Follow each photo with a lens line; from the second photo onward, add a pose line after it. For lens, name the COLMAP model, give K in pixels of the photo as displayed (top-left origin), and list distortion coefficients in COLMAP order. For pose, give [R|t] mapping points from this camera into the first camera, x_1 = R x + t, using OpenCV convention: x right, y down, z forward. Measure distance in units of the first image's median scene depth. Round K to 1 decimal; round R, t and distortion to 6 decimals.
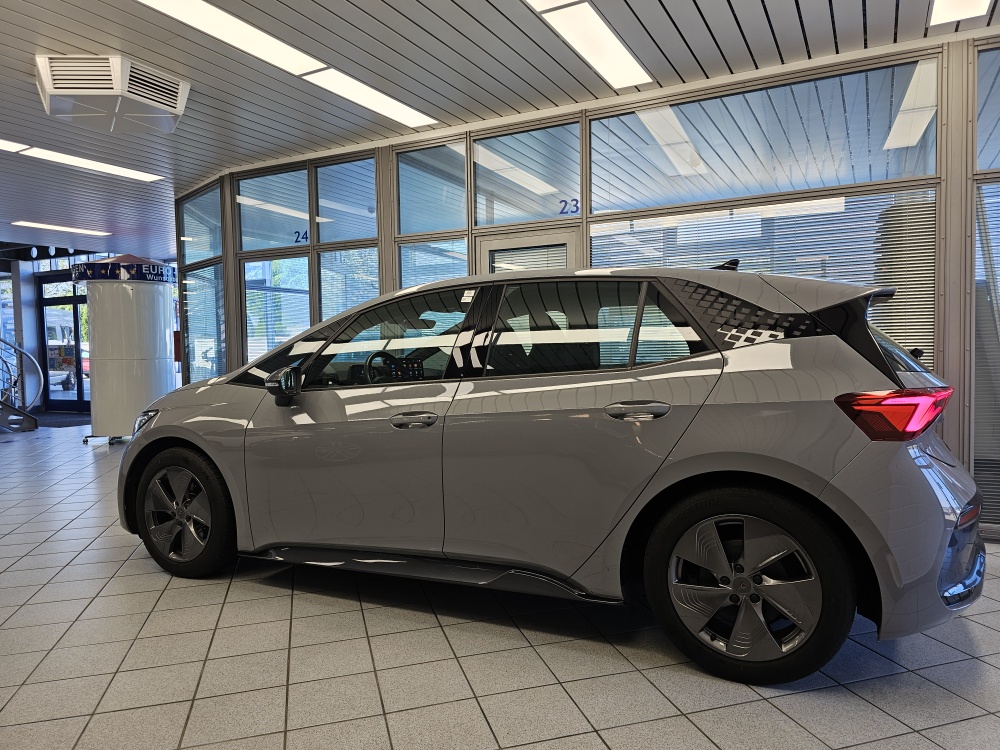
lens RADIAL K [[663.0, 0, 497.1], [0, 663.0, 367.6], [0, 0, 1]] dist [0.075669, -0.075379]
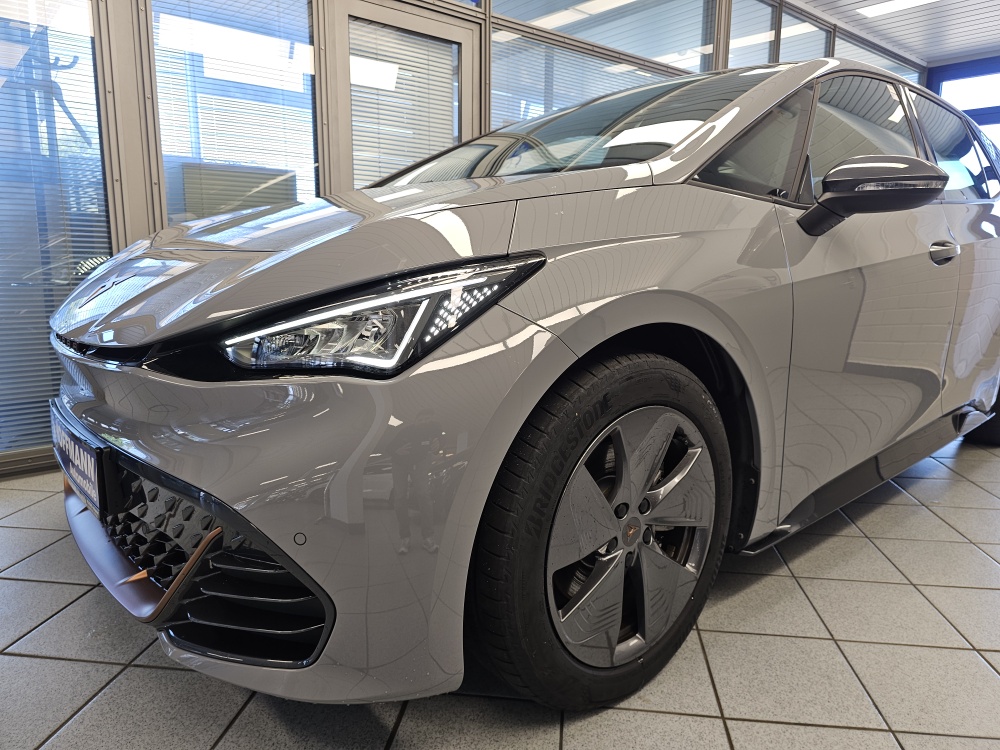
lens RADIAL K [[671.5, 0, 502.8], [0, 671.5, 358.3], [0, 0, 1]] dist [0.100717, -0.116173]
pose [[0.393388, -0.126597, 0.910615, -0.898158], [0.012599, 0.991123, 0.132347, 0.075791], [-0.919286, -0.040591, 0.391491, 1.000487]]
